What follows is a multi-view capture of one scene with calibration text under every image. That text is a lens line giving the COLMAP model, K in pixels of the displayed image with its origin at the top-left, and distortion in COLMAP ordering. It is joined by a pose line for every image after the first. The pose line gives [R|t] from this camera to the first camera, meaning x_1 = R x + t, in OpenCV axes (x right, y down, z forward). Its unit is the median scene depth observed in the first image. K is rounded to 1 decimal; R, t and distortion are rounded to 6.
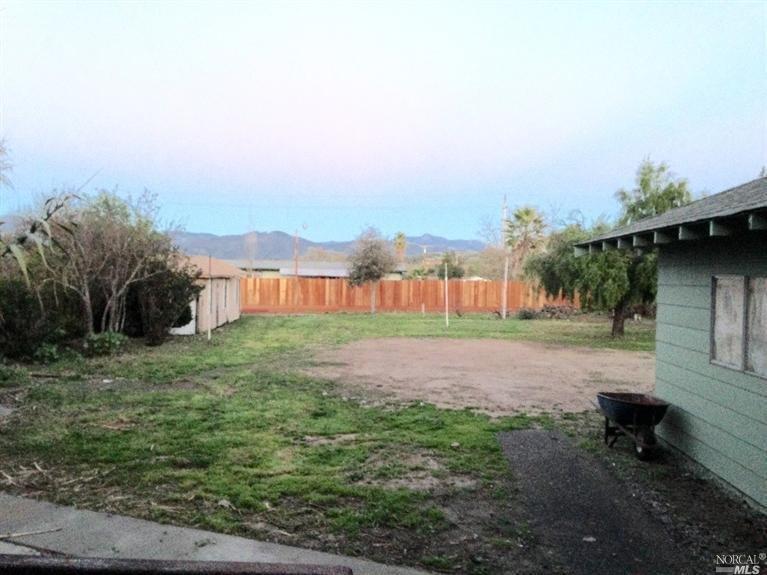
lens RADIAL K [[685.2, 0, 381.0], [0, 685.2, 306.1], [0, 0, 1]] dist [0.132139, -0.086728]
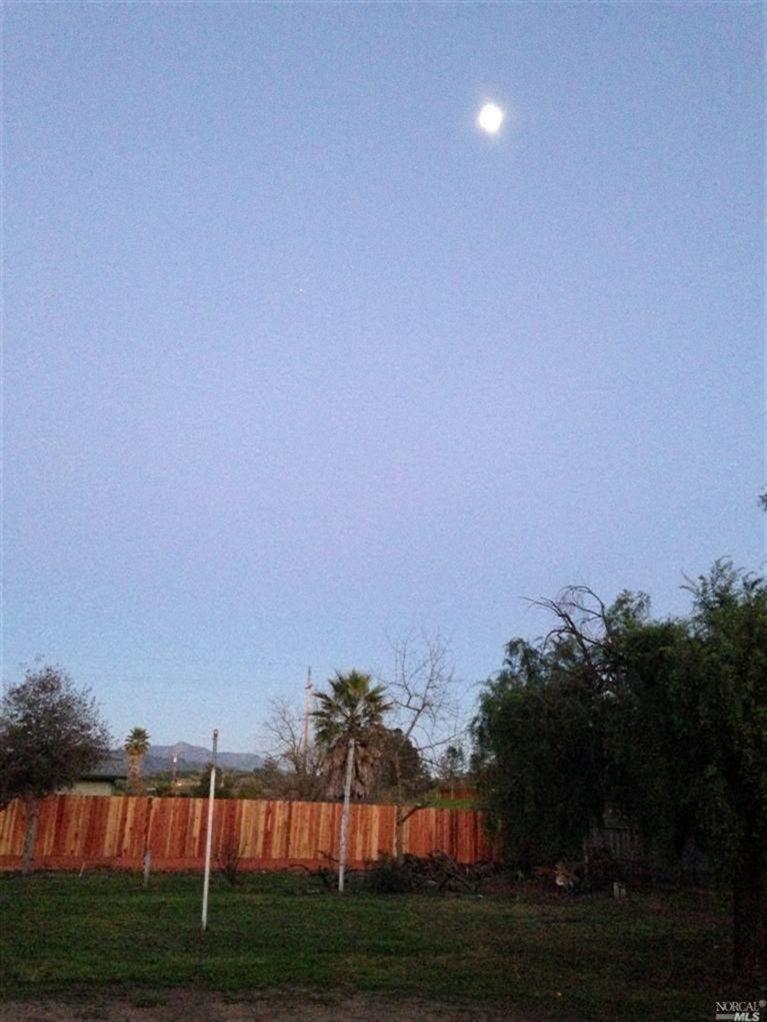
lens RADIAL K [[913.1, 0, 377.8], [0, 913.1, 510.9], [0, 0, 1]] dist [0.132139, -0.086728]
pose [[0.963405, 0.104740, 0.246739, 0.031453], [-0.013026, 0.937703, -0.347192, -0.002243], [-0.267733, 0.331273, 0.904753, 0.350885]]
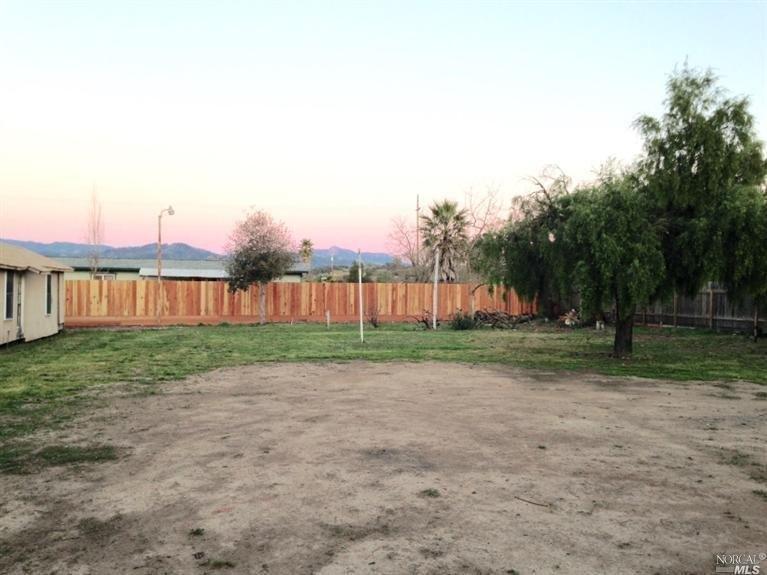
lens RADIAL K [[685.2, 0, 387.7], [0, 685.2, 283.0], [0, 0, 1]] dist [0.132139, -0.086728]
pose [[0.989757, -0.003729, 0.142716, 0.017580], [0.011088, 0.998647, -0.050800, 0.004604], [-0.142334, 0.051862, 0.988459, 0.225325]]
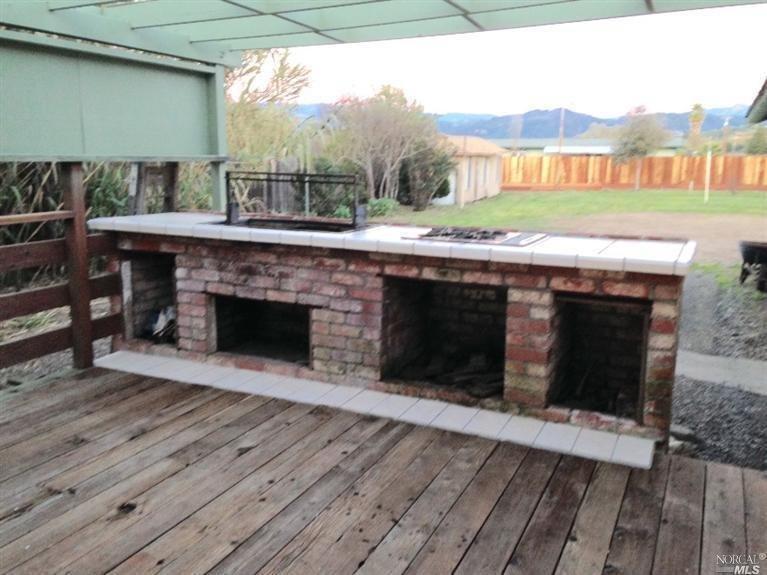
lens RADIAL K [[685.2, 0, 387.4], [0, 685.2, 284.1], [0, 0, 1]] dist [0.132139, -0.086728]
pose [[0.926076, 0.062082, -0.372194, 0.038200], [-0.010219, 0.990137, 0.139727, 0.006605], [0.377198, -0.125595, 0.917577, -0.071791]]
